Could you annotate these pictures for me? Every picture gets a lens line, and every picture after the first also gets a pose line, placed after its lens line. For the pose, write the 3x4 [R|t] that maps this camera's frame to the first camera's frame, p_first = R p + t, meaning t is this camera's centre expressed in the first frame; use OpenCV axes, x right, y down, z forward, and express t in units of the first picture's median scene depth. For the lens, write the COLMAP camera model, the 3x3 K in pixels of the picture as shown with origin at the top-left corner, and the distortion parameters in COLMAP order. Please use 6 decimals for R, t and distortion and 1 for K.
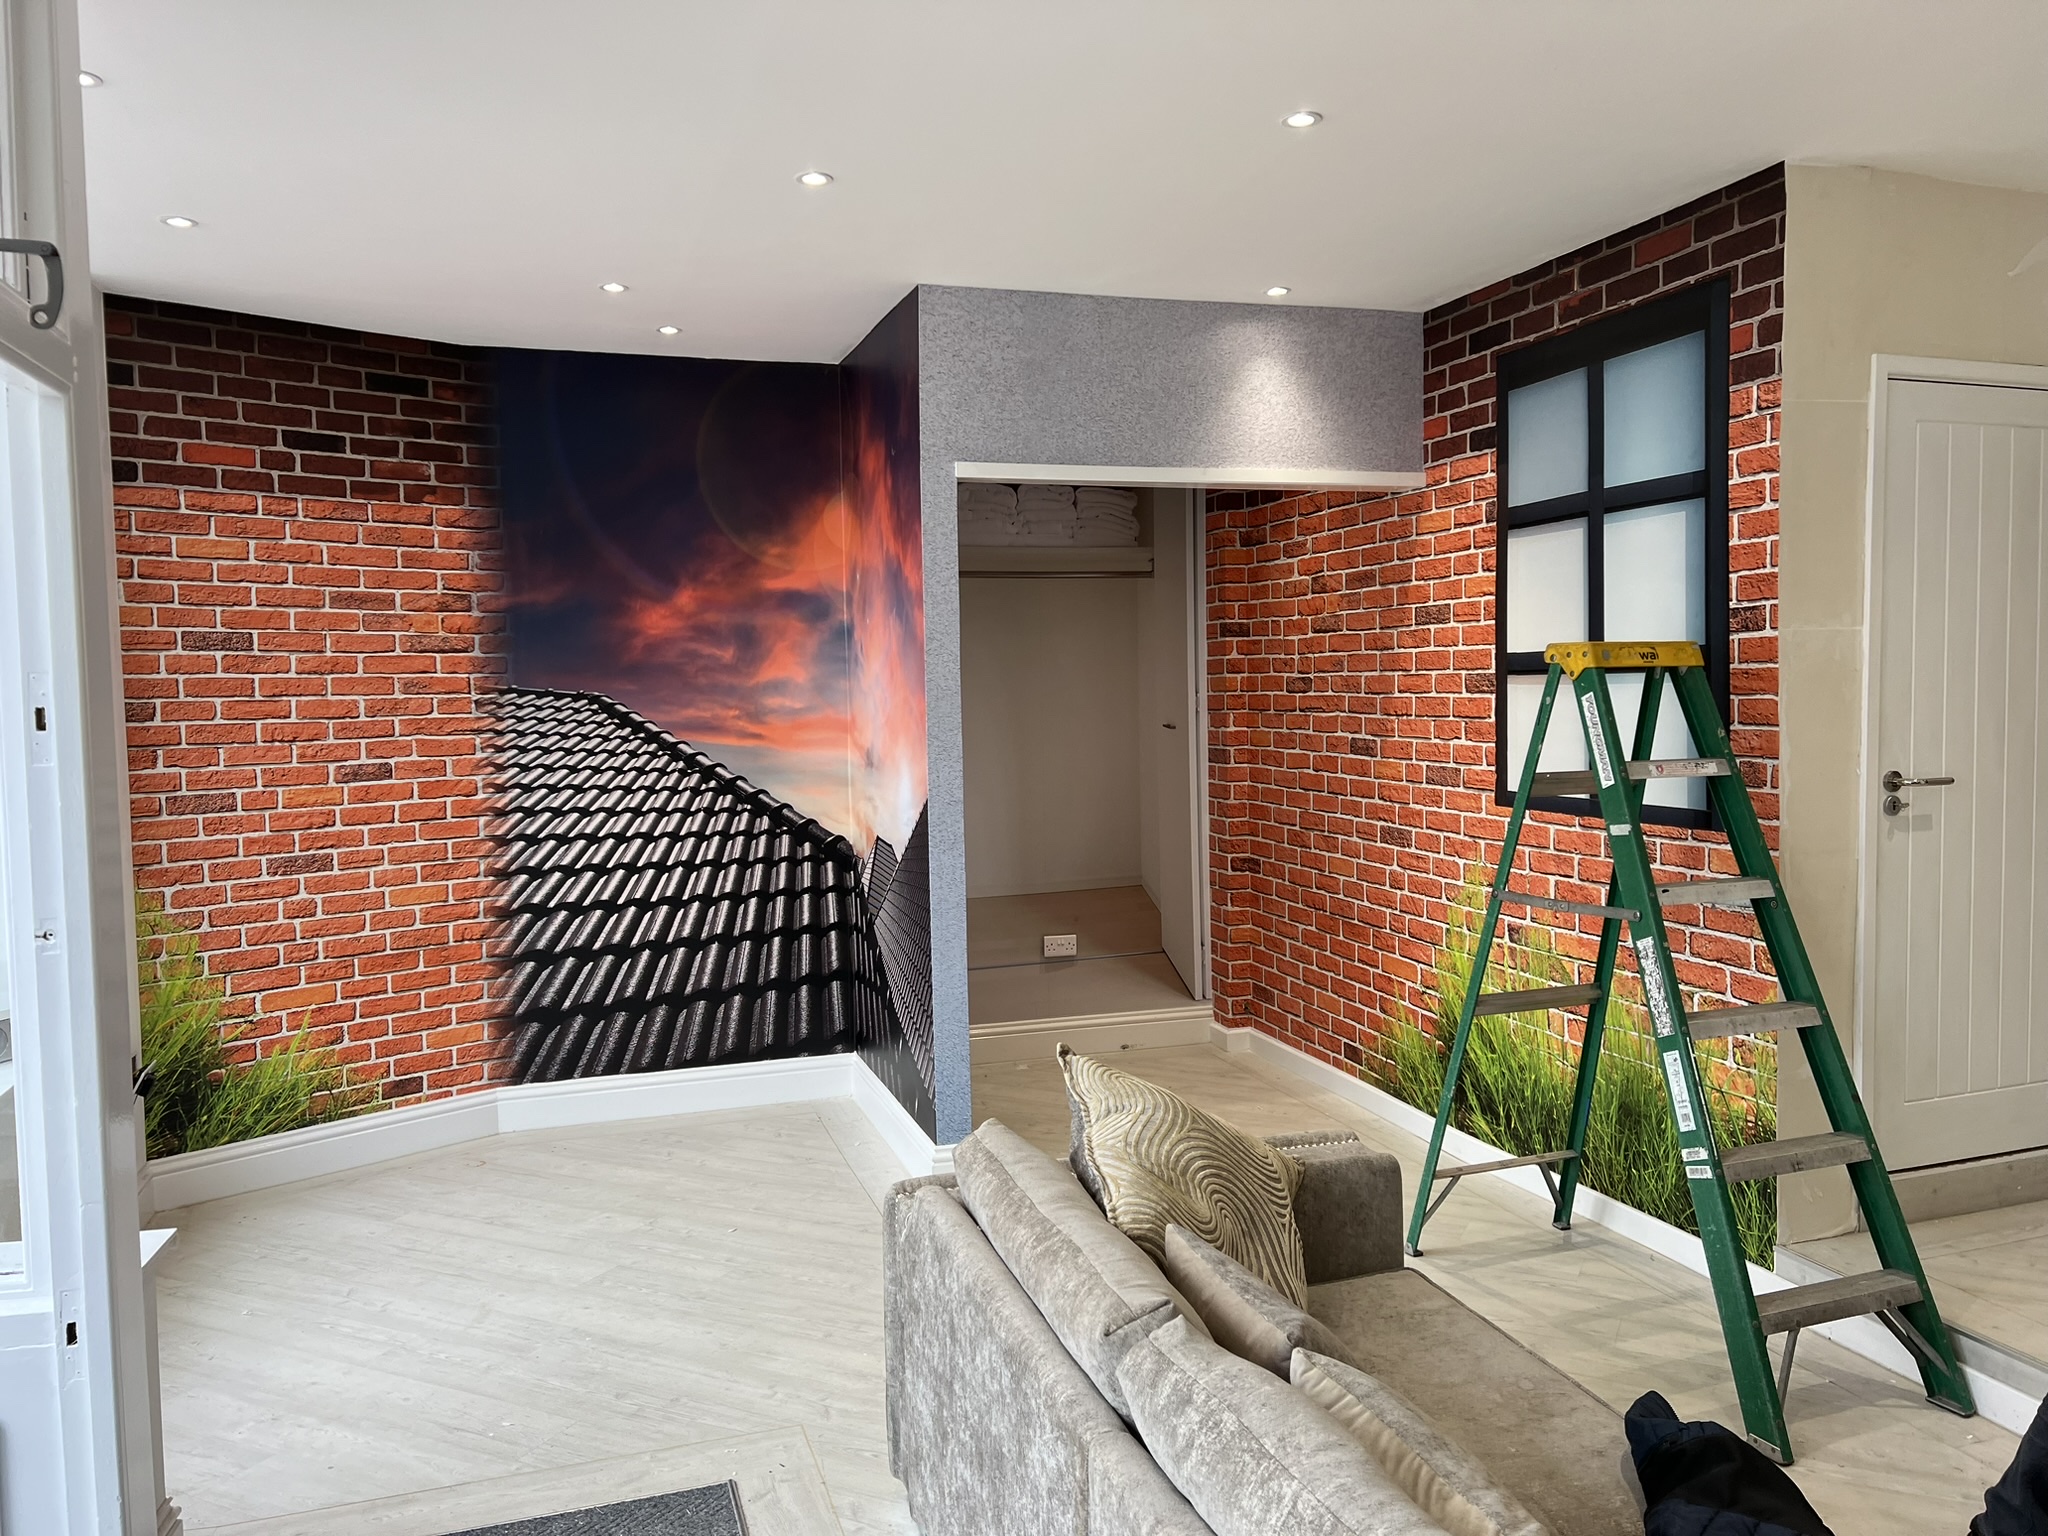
lens RADIAL K [[1527.6, 0, 1031.6], [0, 1527.6, 772.2], [0, 0, 1]] dist [0.003542, -0.021495]
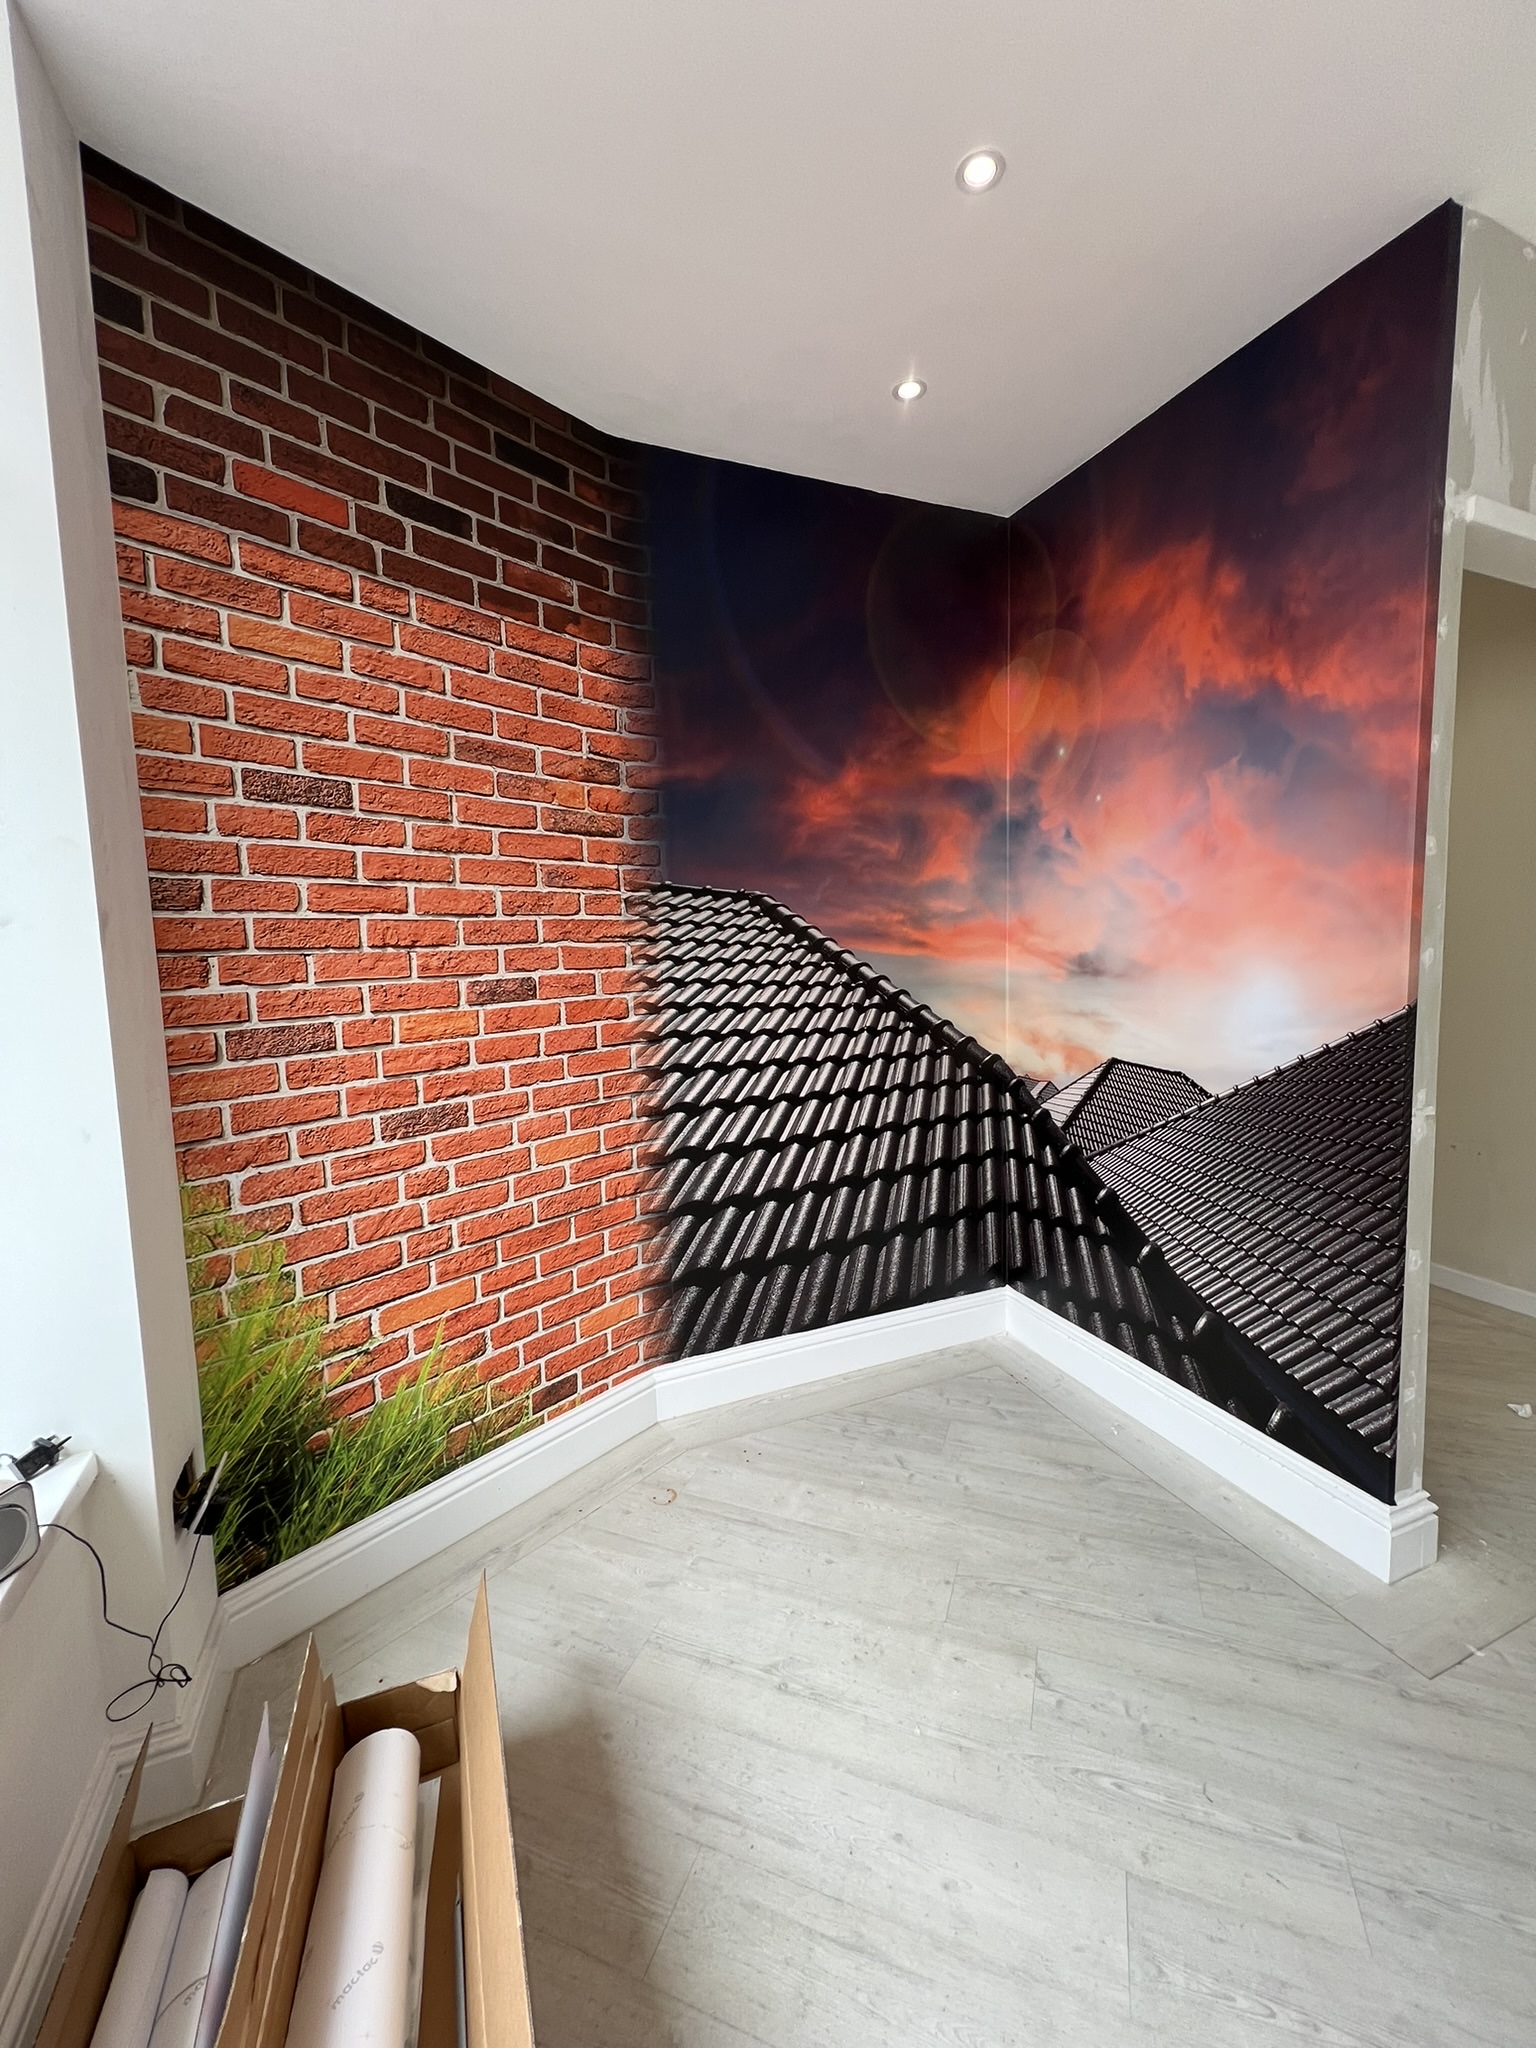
lens RADIAL K [[826.0, 0, 758.9], [0, 826.0, 1020.7], [0, 0, 1]] dist [-0.011622, 0.000659]
pose [[0.998942, -0.017531, 0.042525, -0.324735], [0.016065, 0.999273, 0.034577, 0.002816], [-0.043100, -0.033857, 0.998497, 0.584999]]
